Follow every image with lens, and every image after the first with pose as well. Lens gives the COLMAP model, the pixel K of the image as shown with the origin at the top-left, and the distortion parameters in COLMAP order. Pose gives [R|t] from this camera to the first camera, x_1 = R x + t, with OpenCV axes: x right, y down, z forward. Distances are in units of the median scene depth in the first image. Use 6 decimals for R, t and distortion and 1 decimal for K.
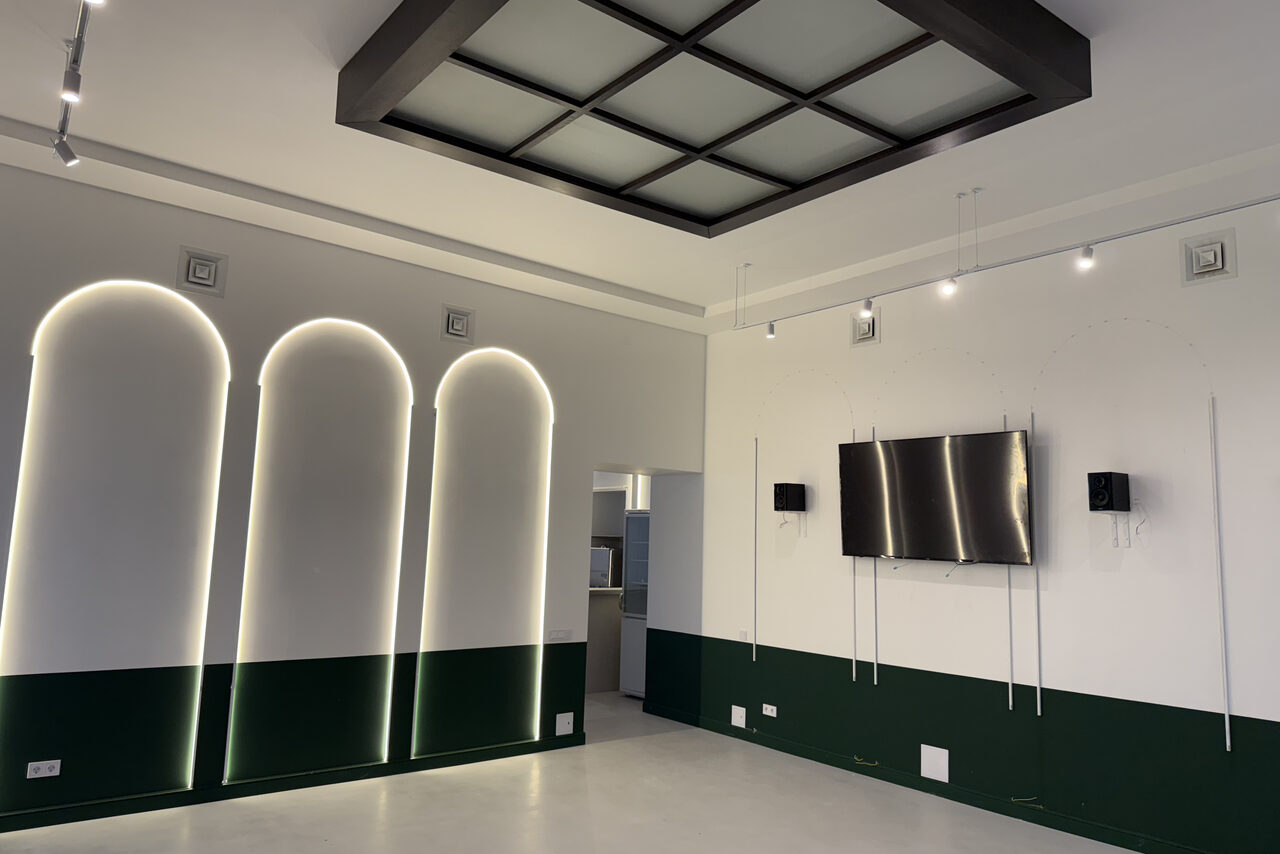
lens RADIAL K [[883.3, 0, 641.0], [0, 883.3, 419.7], [0, 0, 1]] dist [0.053299, -0.065309]
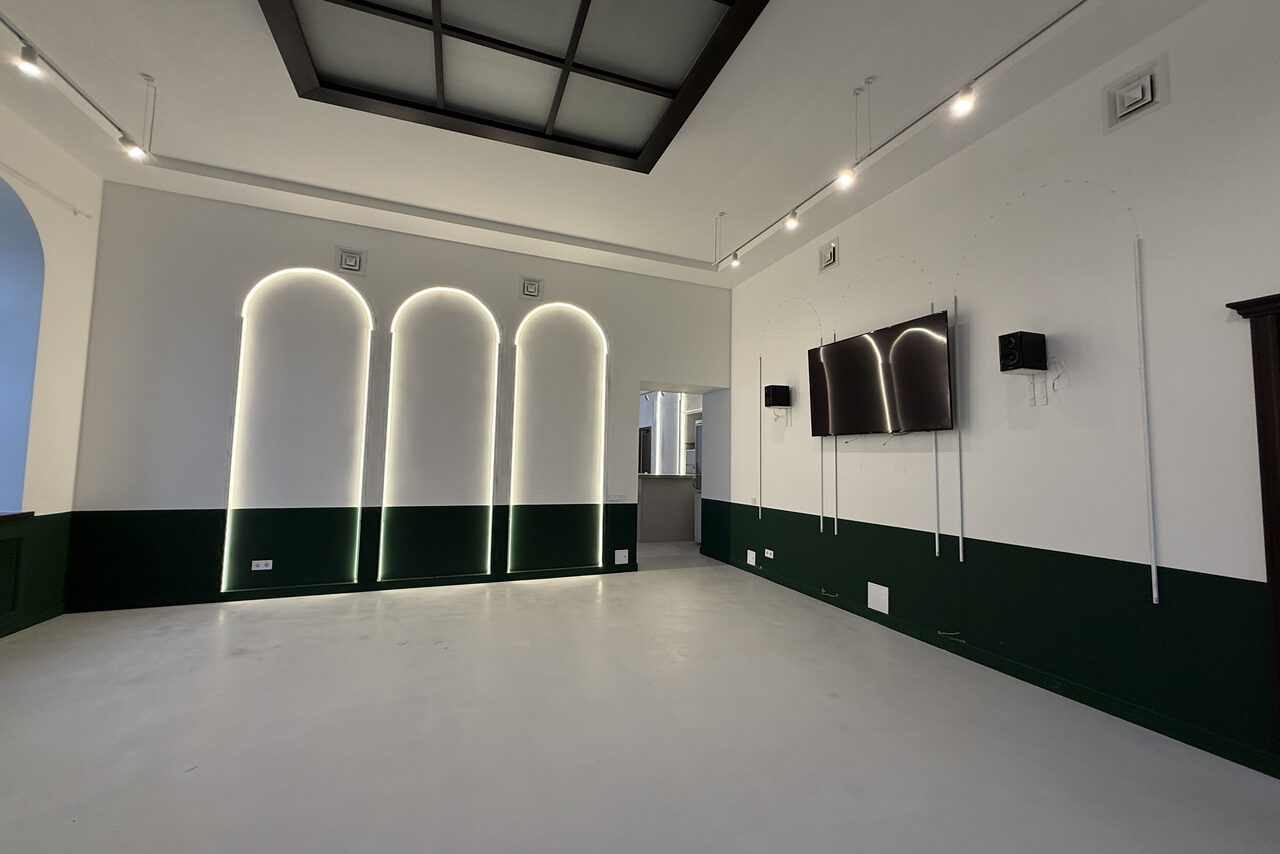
lens RADIAL K [[513.9, 0, 635.7], [0, 513.9, 421.4], [0, 0, 1]] dist [0.007433, -0.001287]
pose [[0.954809, -0.036225, -0.295005, 0.223580], [0.052185, 0.997559, 0.046406, 0.091738], [0.292604, -0.059703, 0.954368, 0.238218]]
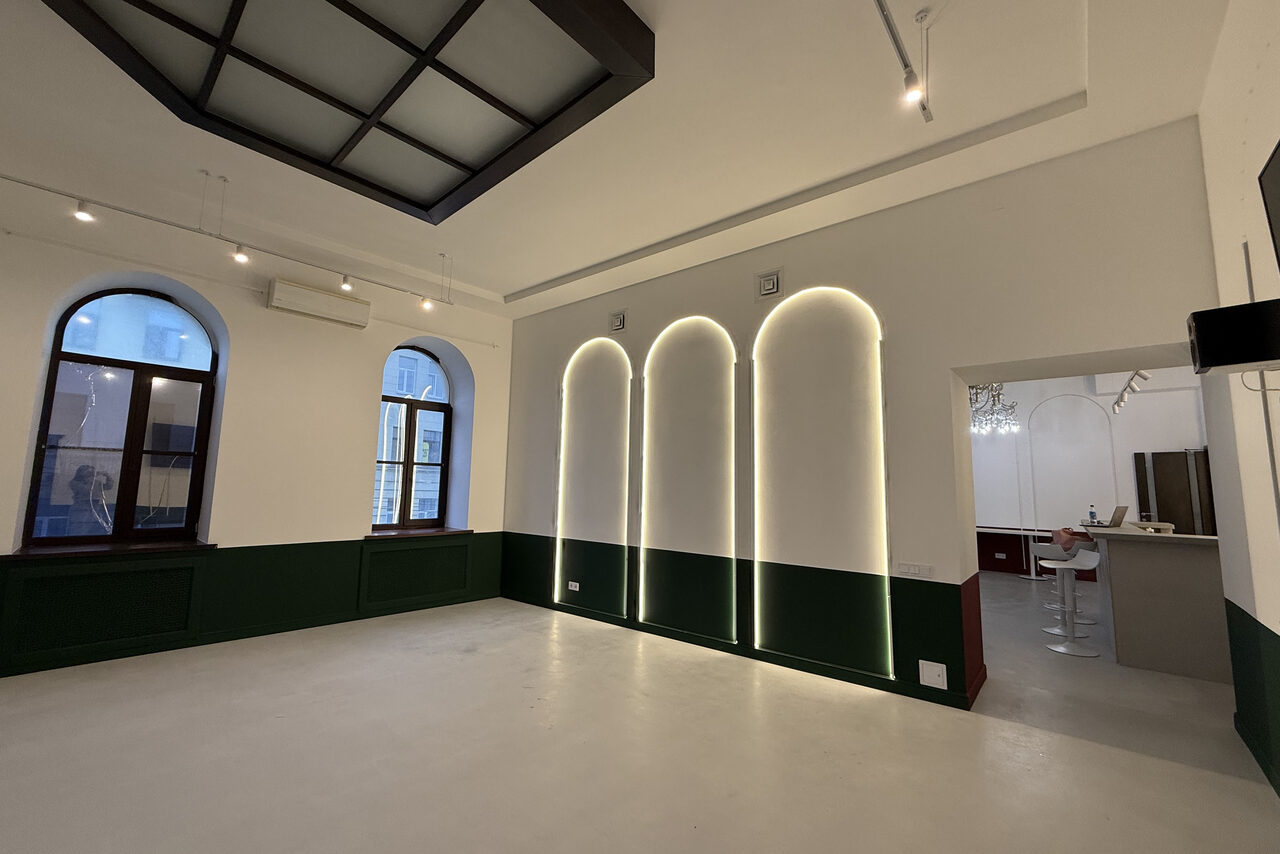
lens RADIAL K [[513.9, 0, 634.8], [0, 513.9, 428.1], [0, 0, 1]] dist [0.007433, -0.001287]
pose [[0.189789, -0.138187, -0.972052, 0.430862], [0.124512, 0.985440, -0.115779, 0.148322], [0.973898, -0.099059, 0.204232, 0.732468]]
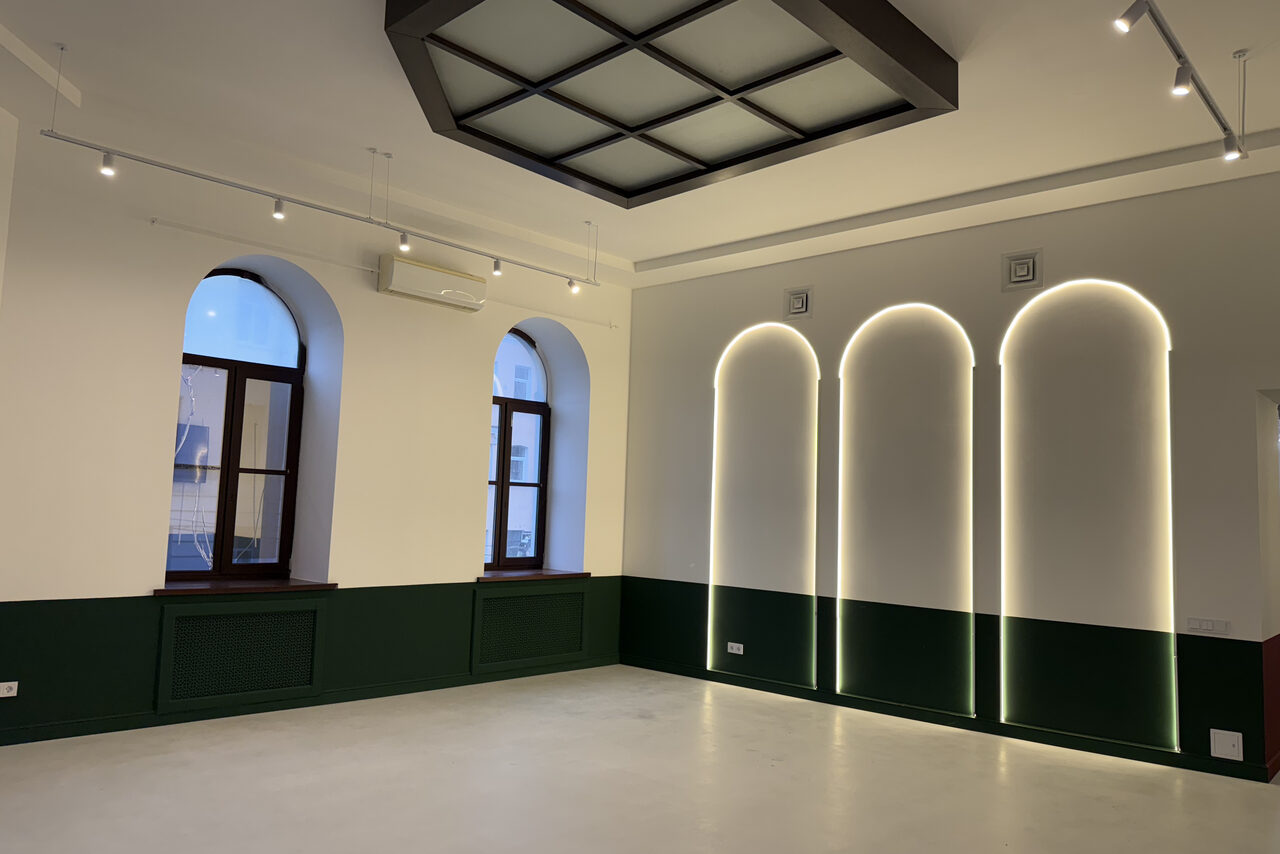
lens RADIAL K [[883.3, 0, 635.9], [0, 883.3, 422.7], [0, 0, 1]] dist [0.053299, -0.065309]
pose [[0.162055, -0.120964, -0.979340, 0.684767], [0.110246, 0.988464, -0.103848, 0.112557], [0.980604, -0.091139, 0.173521, 0.466944]]
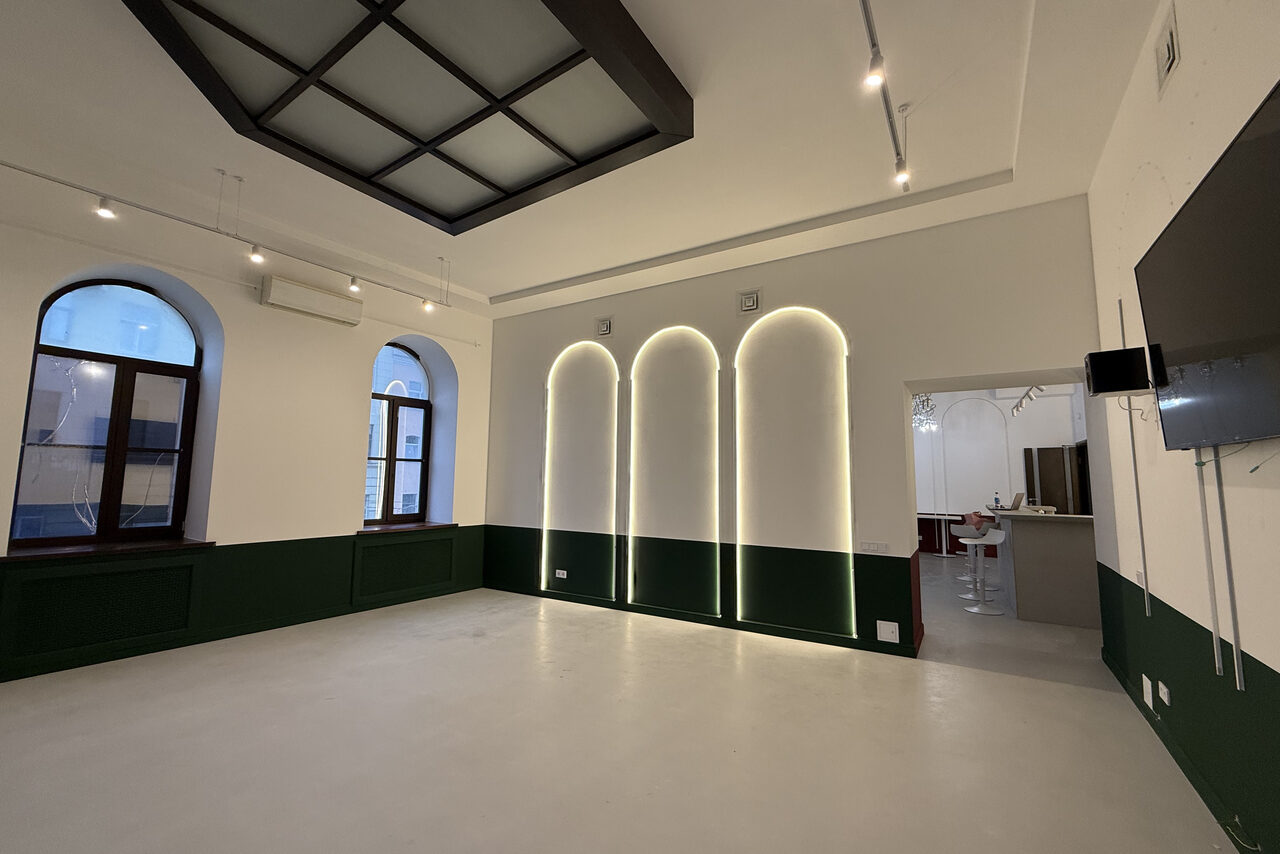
lens RADIAL K [[513.9, 0, 635.5], [0, 513.9, 428.0], [0, 0, 1]] dist [0.007433, -0.001287]
pose [[0.321985, -0.123627, -0.938638, 0.480173], [0.132042, 0.987612, -0.084782, 0.133369], [0.937492, -0.096641, 0.334320, 0.616274]]
